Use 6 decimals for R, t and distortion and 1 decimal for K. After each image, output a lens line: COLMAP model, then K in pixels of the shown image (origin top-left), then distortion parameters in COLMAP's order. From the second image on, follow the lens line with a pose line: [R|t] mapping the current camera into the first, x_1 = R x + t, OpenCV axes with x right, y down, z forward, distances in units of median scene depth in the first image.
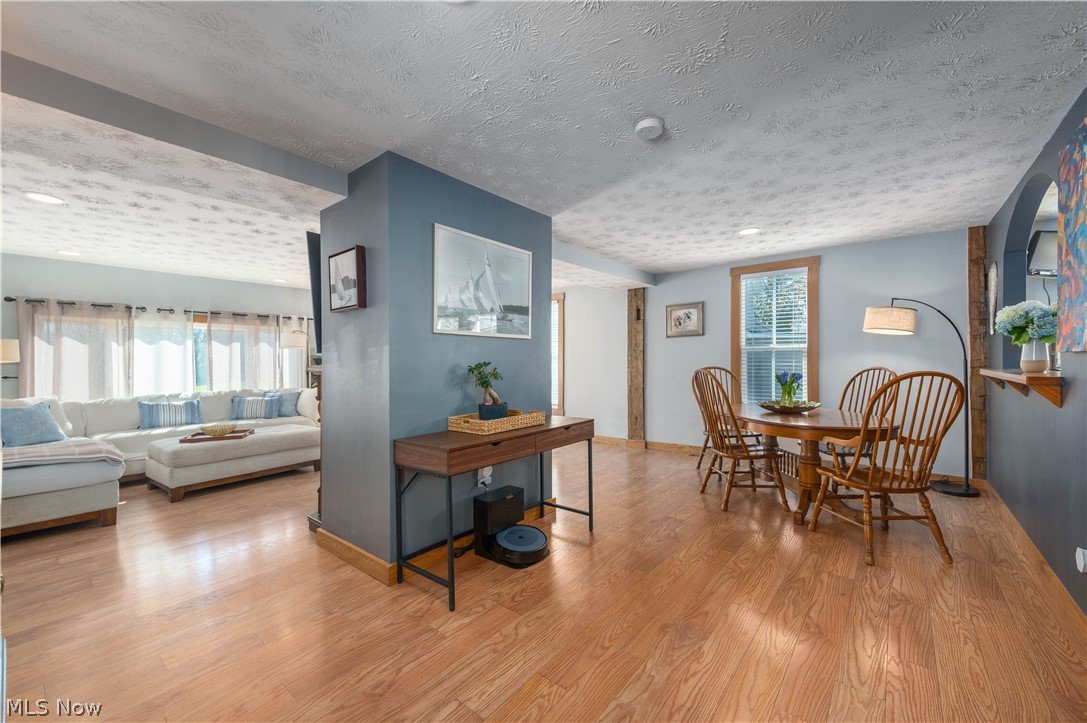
lens RADIAL K [[429.9, 0, 548.7], [0, 429.9, 373.4], [0, 0, 1]] dist [0.014520, -0.003568]
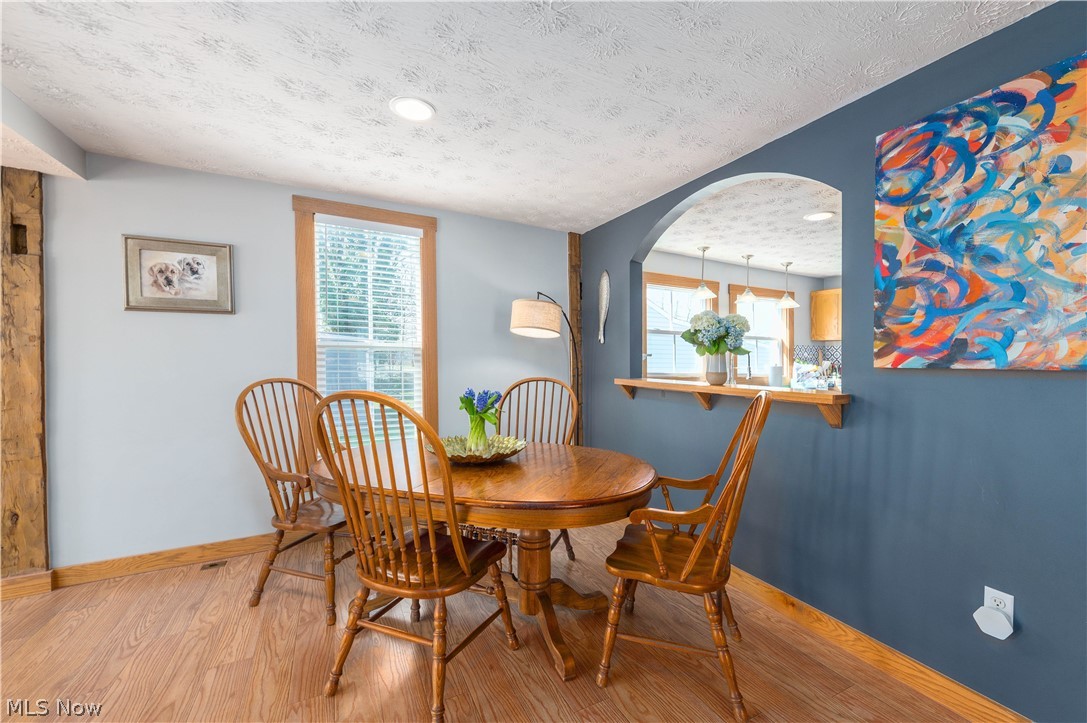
lens RADIAL K [[429.9, 0, 551.9], [0, 429.9, 366.6], [0, 0, 1]] dist [0.014520, -0.003568]
pose [[0.398219, 0.002797, 0.917286, 0.051568], [0.011745, 0.999898, -0.008147, -0.019594], [-0.917215, 0.014018, 0.398145, 0.483052]]
